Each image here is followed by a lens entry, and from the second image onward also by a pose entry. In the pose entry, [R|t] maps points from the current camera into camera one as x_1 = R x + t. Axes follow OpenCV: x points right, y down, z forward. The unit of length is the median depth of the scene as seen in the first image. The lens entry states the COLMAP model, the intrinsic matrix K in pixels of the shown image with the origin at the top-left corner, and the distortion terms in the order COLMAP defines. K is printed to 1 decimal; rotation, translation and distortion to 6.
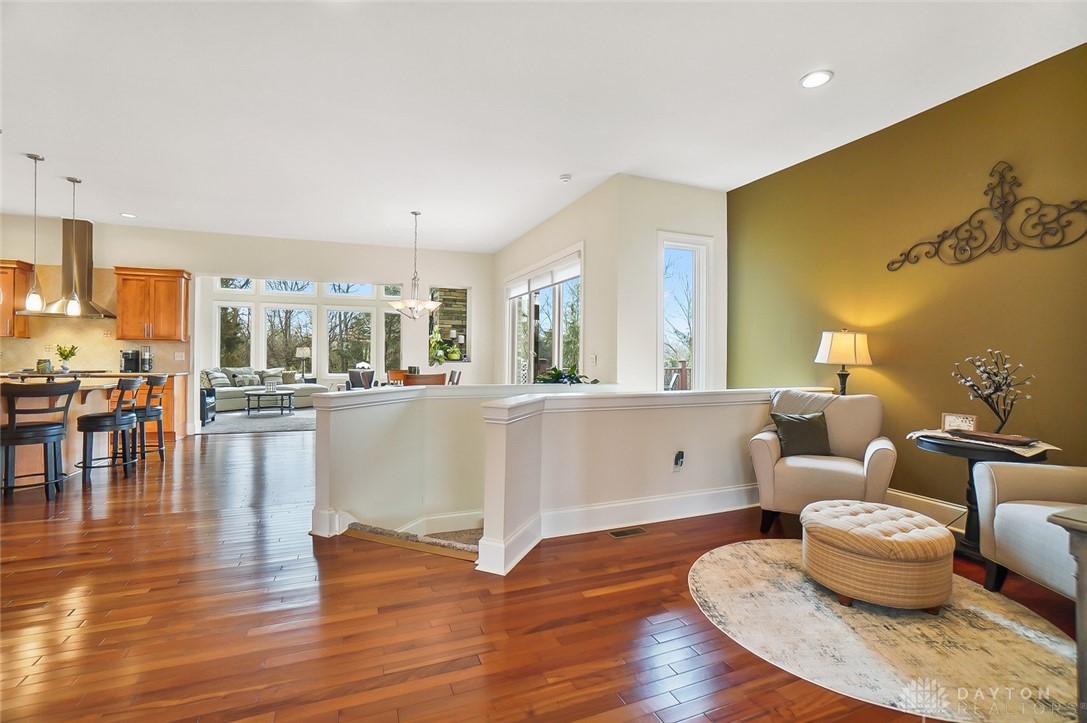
lens RADIAL K [[486.0, 0, 538.3], [0, 486.0, 358.3], [0, 0, 1]] dist [-0.056336, 0.019583]
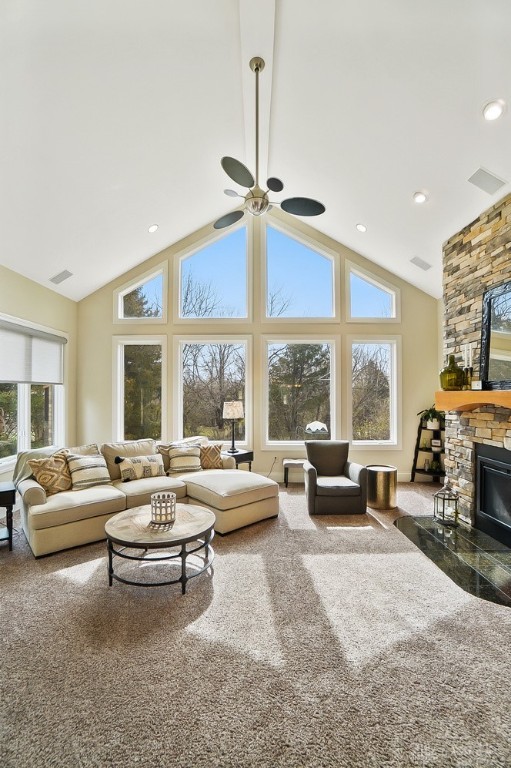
lens RADIAL K [[343.4, 0, 255.4], [0, 343.4, 390.1], [0, 0, 1]] dist [-0.056336, 0.019583]
pose [[0.924711, -0.012718, -0.380457, -0.524234], [0.007967, 0.999869, -0.014060, -0.056842], [0.380586, 0.009970, 0.924692, 1.069589]]
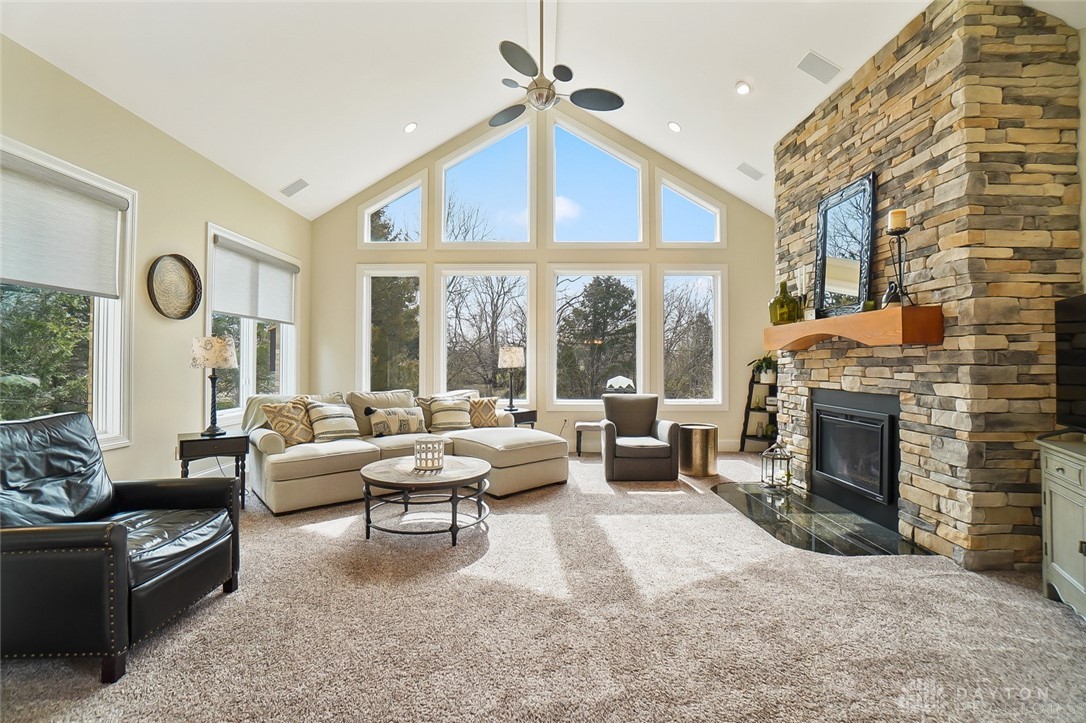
lens RADIAL K [[481.5, 0, 539.3], [0, 481.5, 350.2], [0, 0, 1]] dist [-0.032391, 0.000821]
pose [[0.923627, -0.016993, -0.382916, -0.491491], [0.005457, 0.999498, -0.031195, -0.007468], [0.383254, 0.026723, 0.923256, 0.994015]]
